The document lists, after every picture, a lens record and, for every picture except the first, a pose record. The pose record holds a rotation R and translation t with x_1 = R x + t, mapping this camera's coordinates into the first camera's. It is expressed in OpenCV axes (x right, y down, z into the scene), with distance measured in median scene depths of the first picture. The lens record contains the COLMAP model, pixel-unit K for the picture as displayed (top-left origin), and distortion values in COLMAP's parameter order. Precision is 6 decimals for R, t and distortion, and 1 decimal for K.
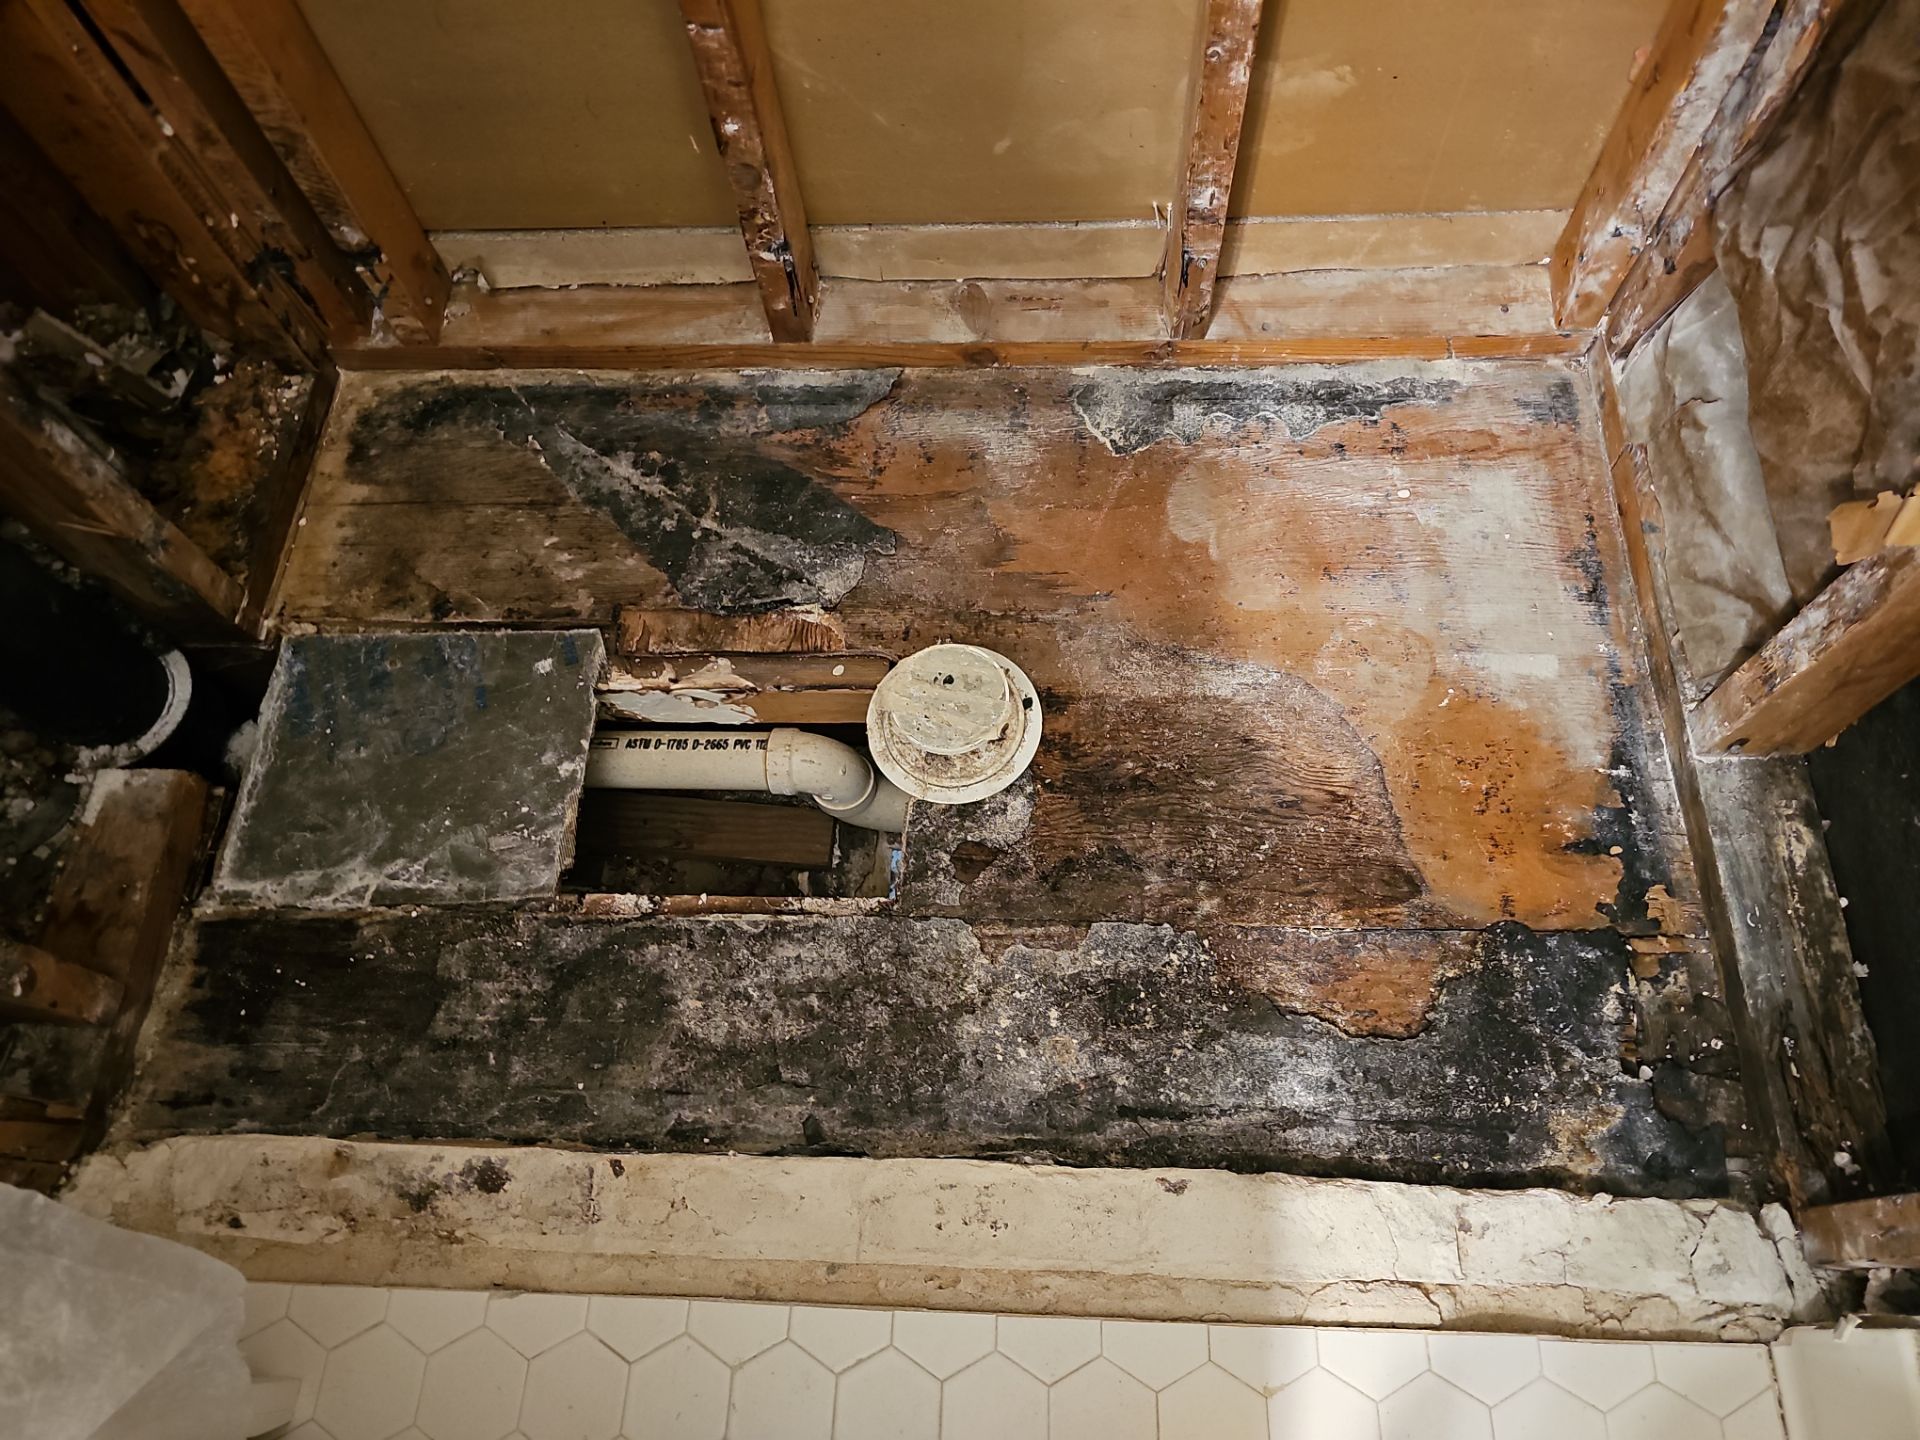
lens RADIAL K [[1281.6, 0, 954.5], [0, 1281.6, 739.4], [0, 0, 1]] dist [0.044523, -0.035186]
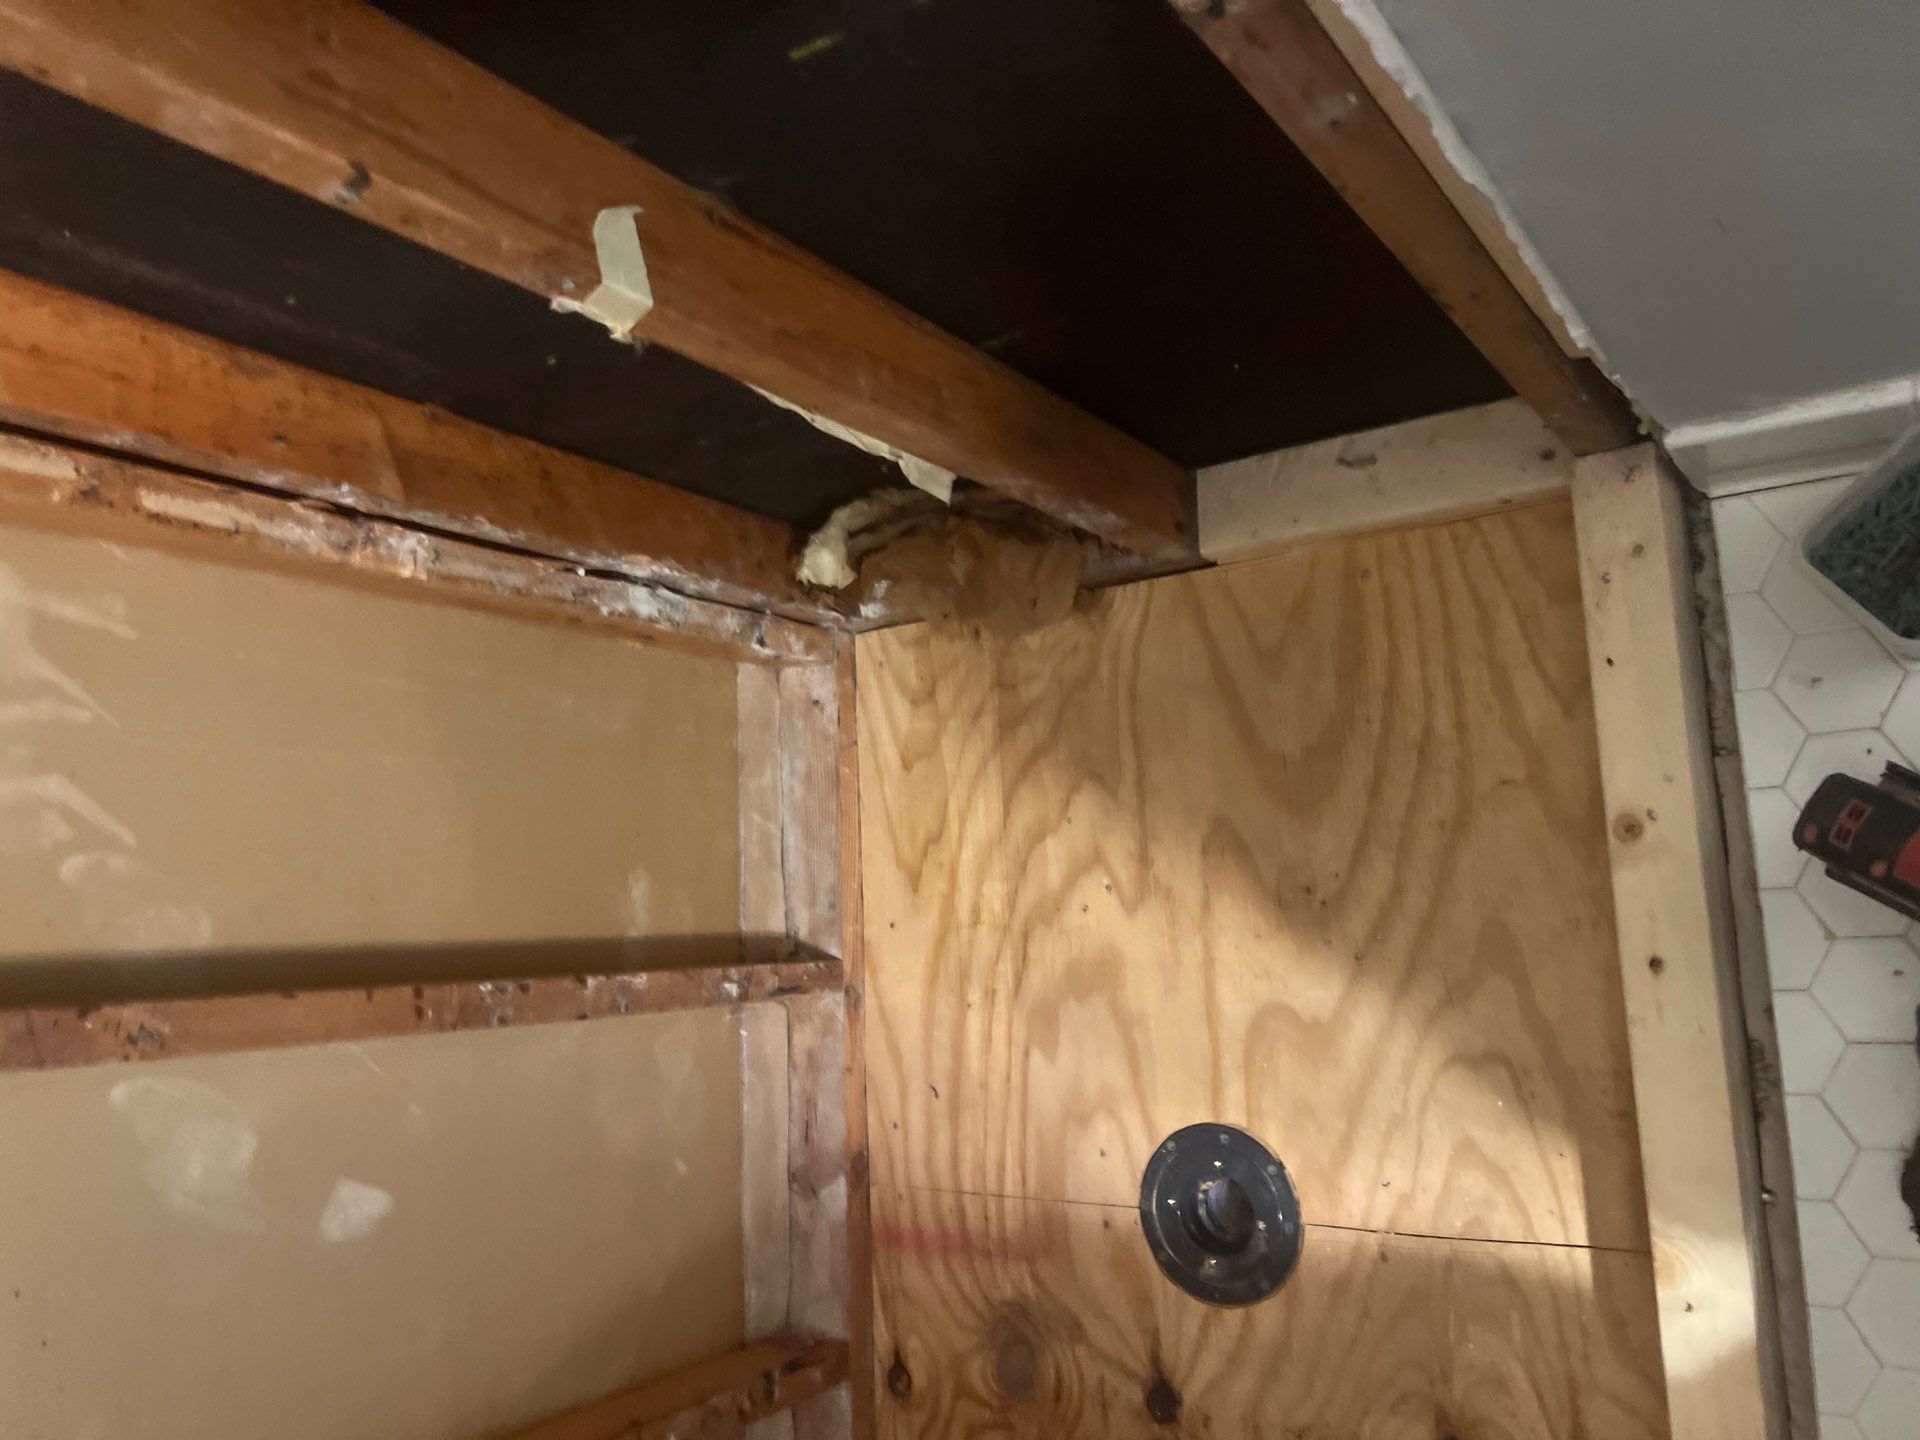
lens RADIAL K [[1451.8, 0, 952.7], [0, 1451.8, 715.8], [0, 0, 1]] dist [0.069878, -0.084240]
pose [[-0.032195, -0.977174, 0.209987, 0.151603], [0.982089, -0.069953, -0.174952, 0.018746], [0.185648, 0.200593, 0.961924, -0.260274]]
